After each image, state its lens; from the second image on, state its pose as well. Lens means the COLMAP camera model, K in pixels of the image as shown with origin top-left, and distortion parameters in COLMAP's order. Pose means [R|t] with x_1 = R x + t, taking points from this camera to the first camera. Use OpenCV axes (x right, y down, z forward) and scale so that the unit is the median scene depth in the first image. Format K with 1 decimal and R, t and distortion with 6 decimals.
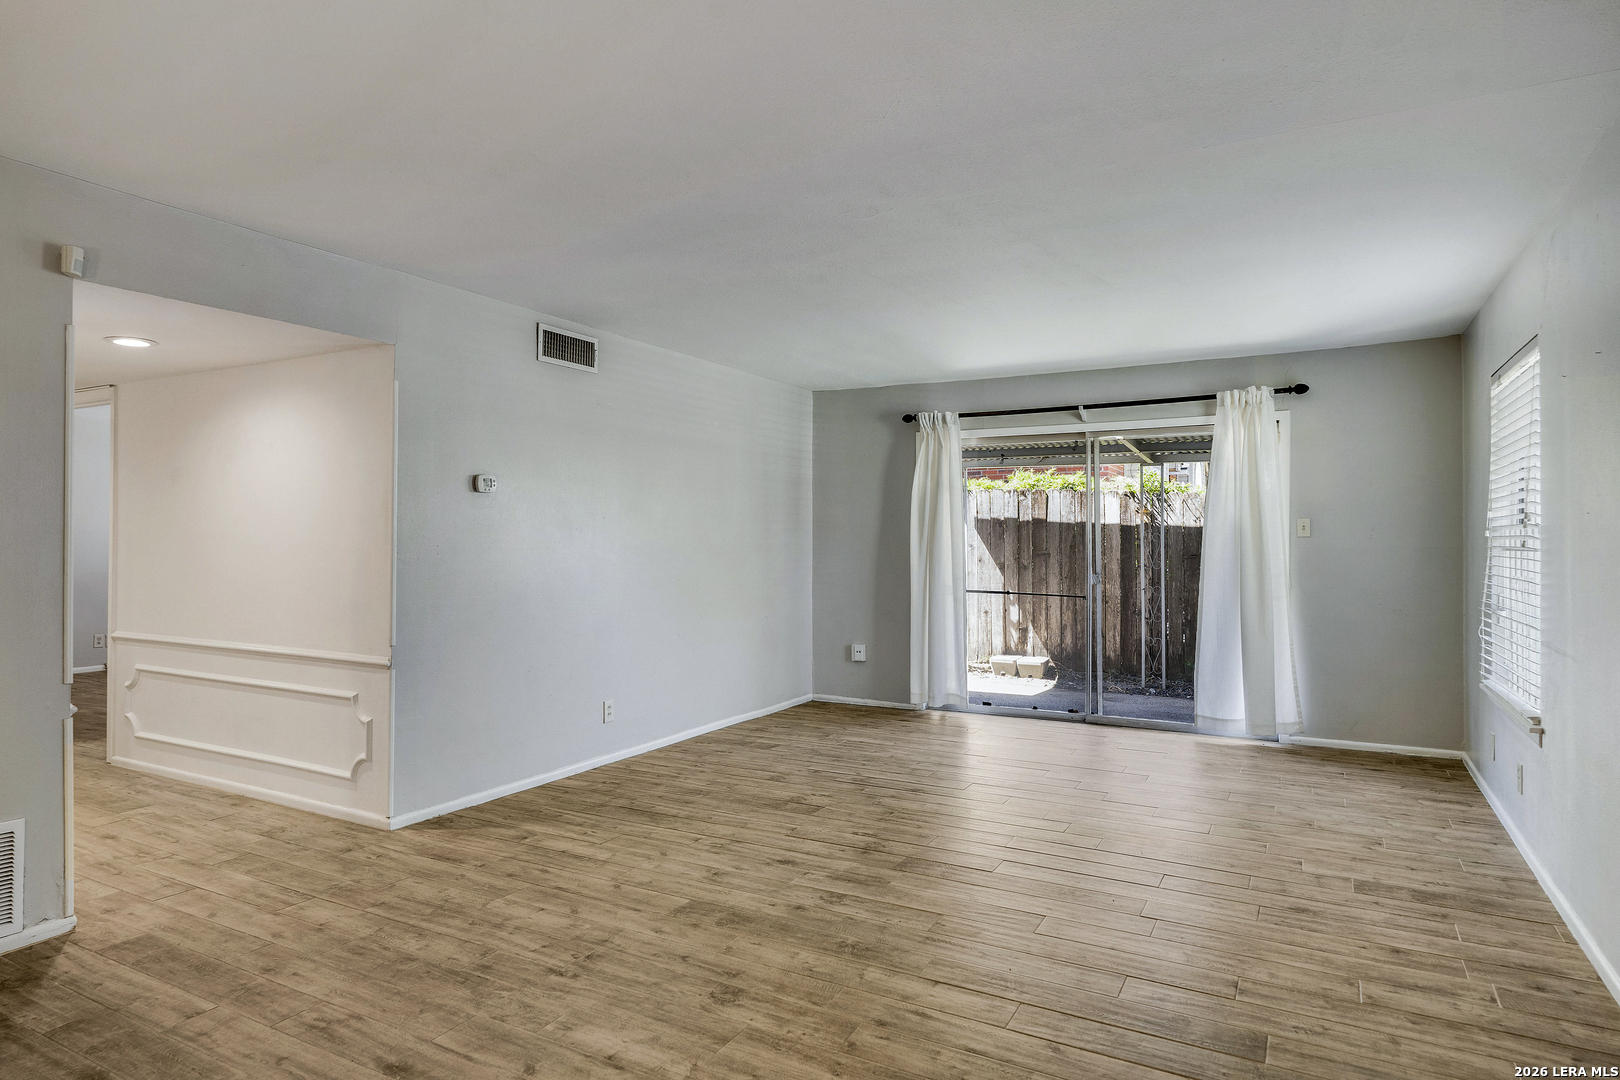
lens RADIAL K [[938.7, 0, 765.5], [0, 938.7, 530.4], [0, 0, 1]] dist [-0.001441, -0.001133]
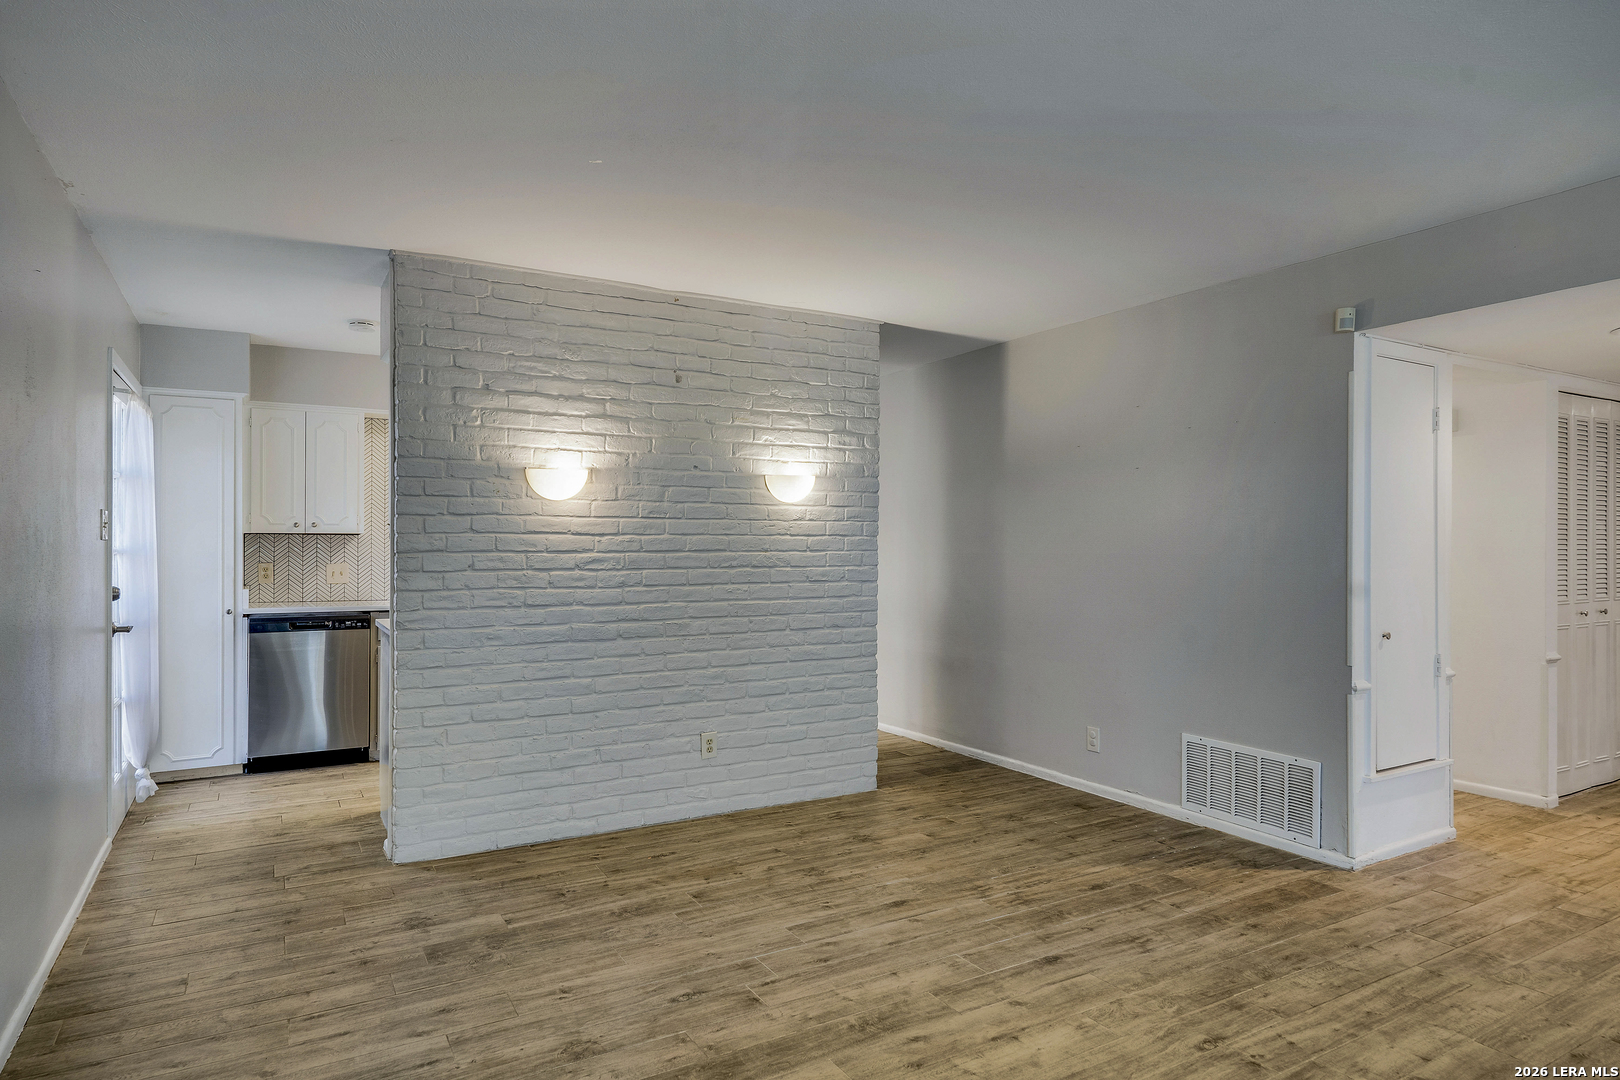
lens RADIAL K [[938.7, 0, 817.6], [0, 938.7, 554.3], [0, 0, 1]] dist [-0.001441, -0.001133]
pose [[-0.489005, 0.006266, -0.872258, 0.598624], [0.009214, 0.999956, 0.002018, 0.013153], [0.872232, -0.007051, -0.489041, 0.930699]]
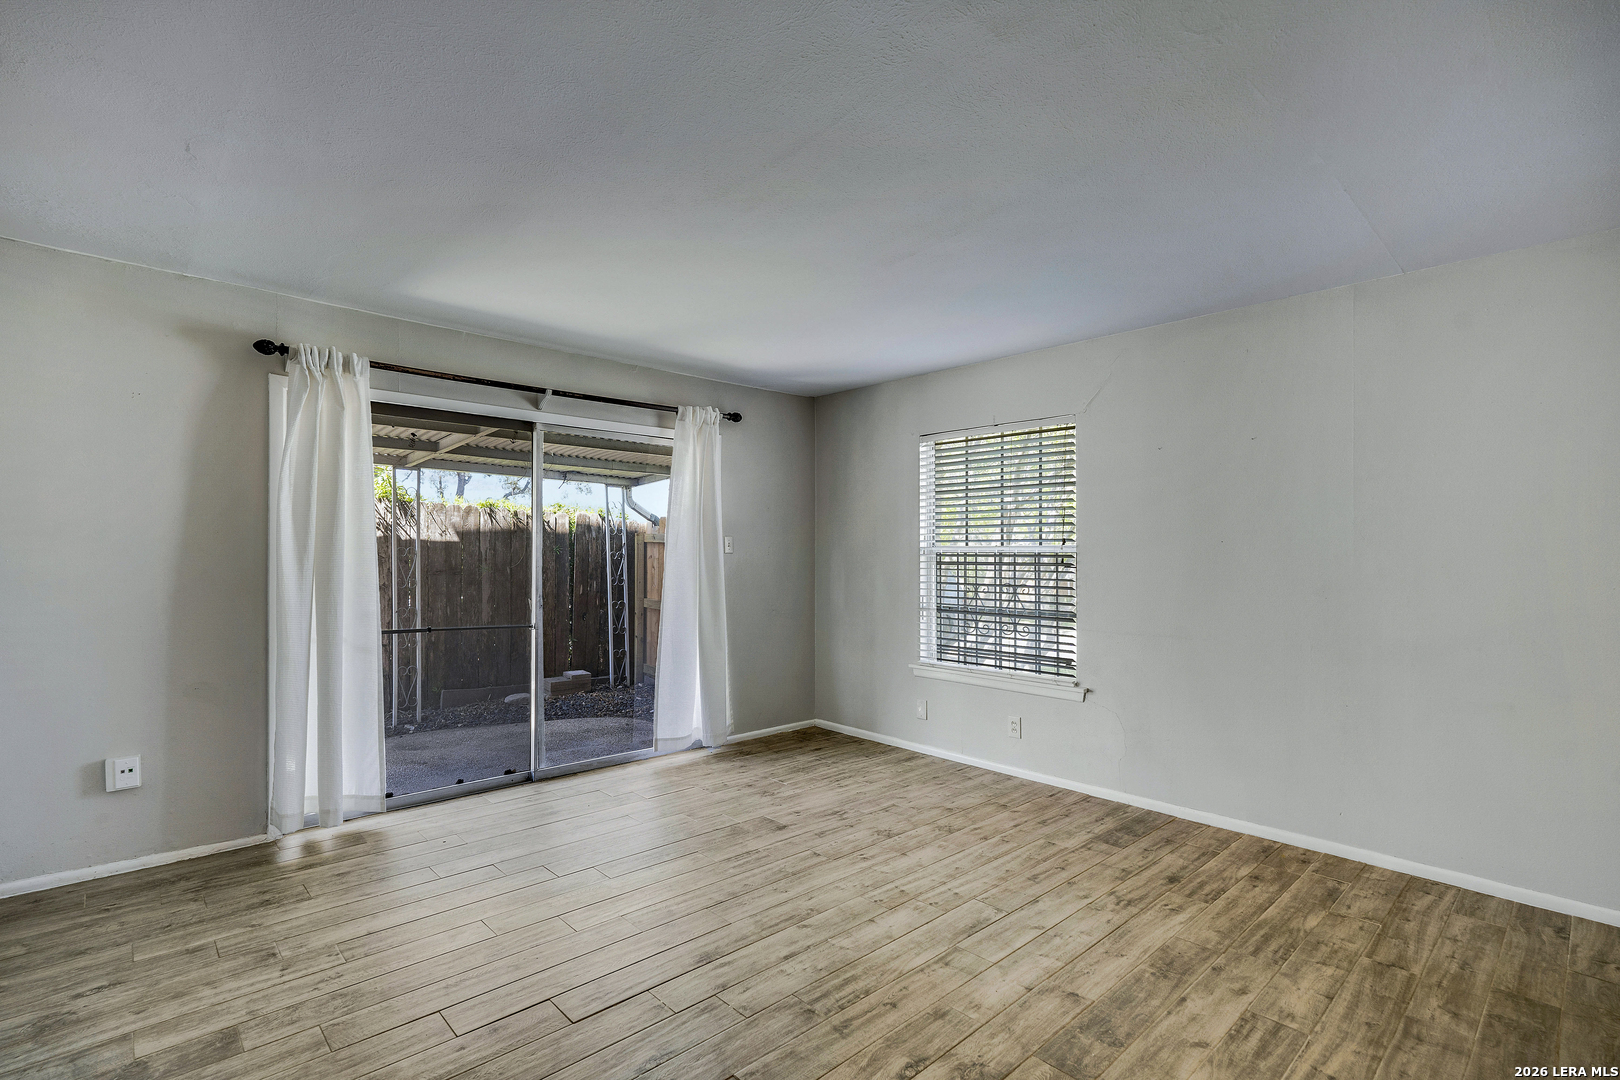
lens RADIAL K [[769.7, 0, 808.5], [0, 769.7, 547.1], [0, 0, 1]] dist [-0.001270, -0.000108]
pose [[0.276712, 0.010770, 0.960893, -0.447883], [-0.012483, 0.999893, -0.007612, 0.009835], [-0.960872, -0.009889, 0.276817, 1.134443]]
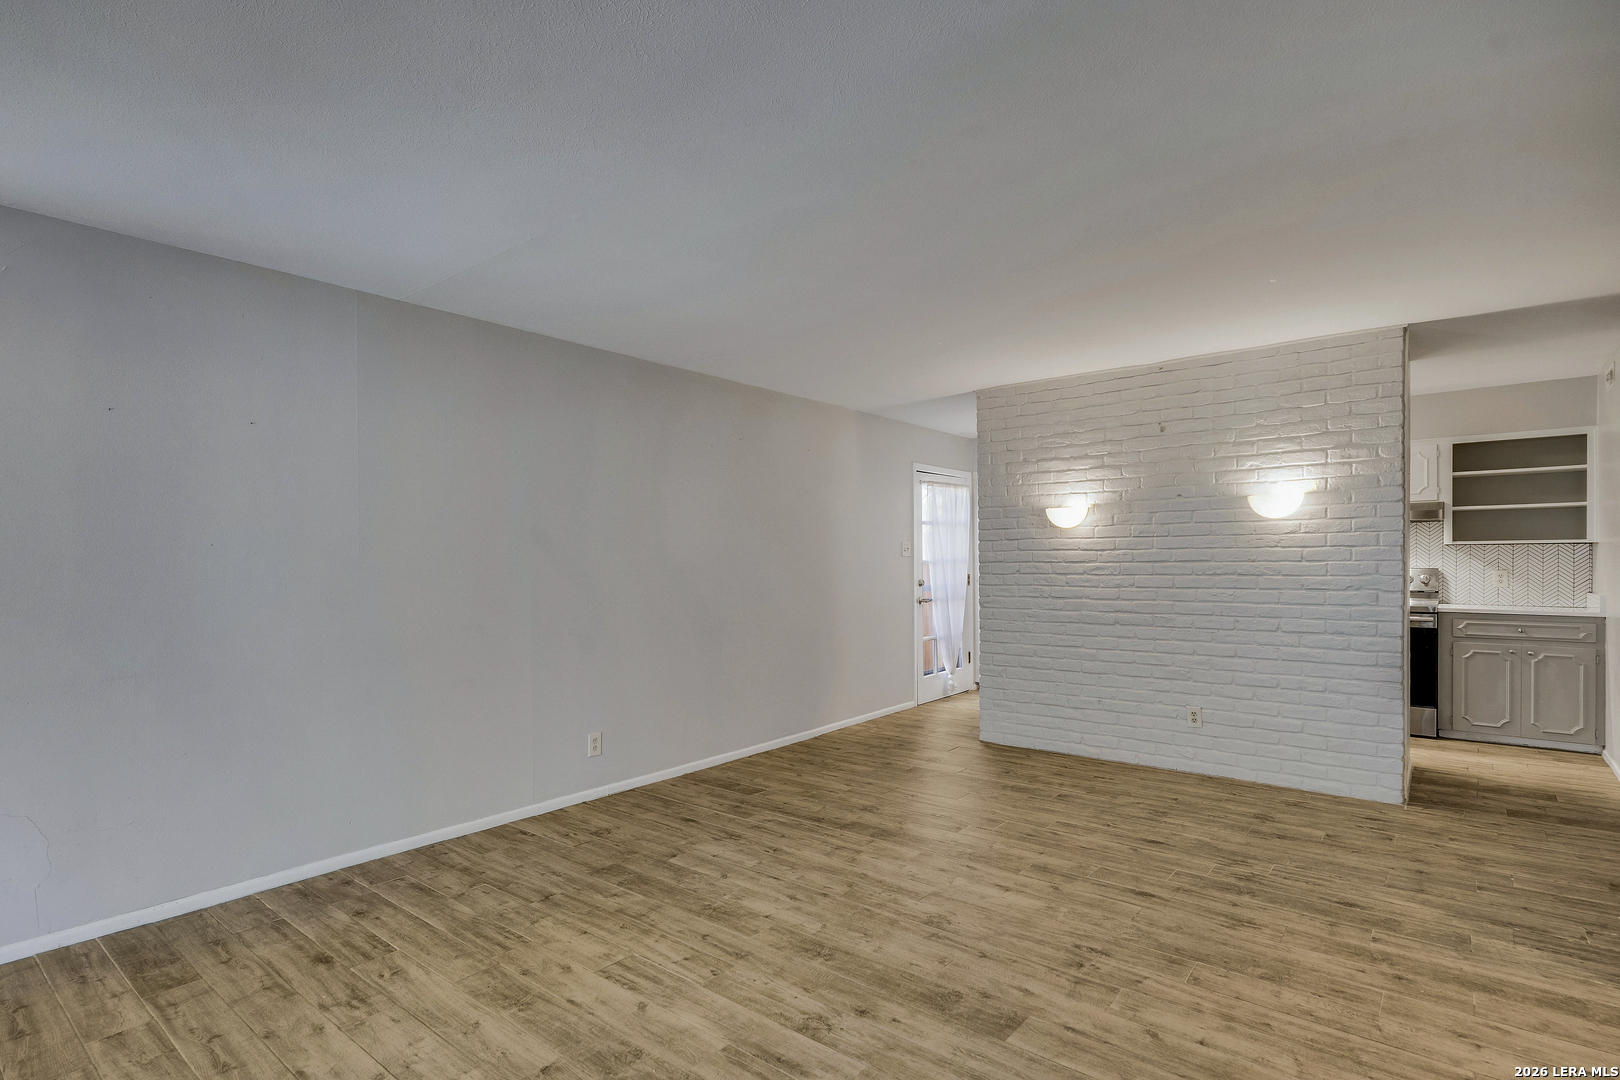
lens RADIAL K [[785.4, 0, 794.4], [0, 785.4, 578.1], [0, 0, 1]] dist [0.001871, -0.000740]
pose [[-0.988967, 0.002910, 0.148106, -0.007466], [0.004820, 0.999910, 0.012541, 0.018412], [-0.148056, 0.013117, -0.988892, 1.641399]]
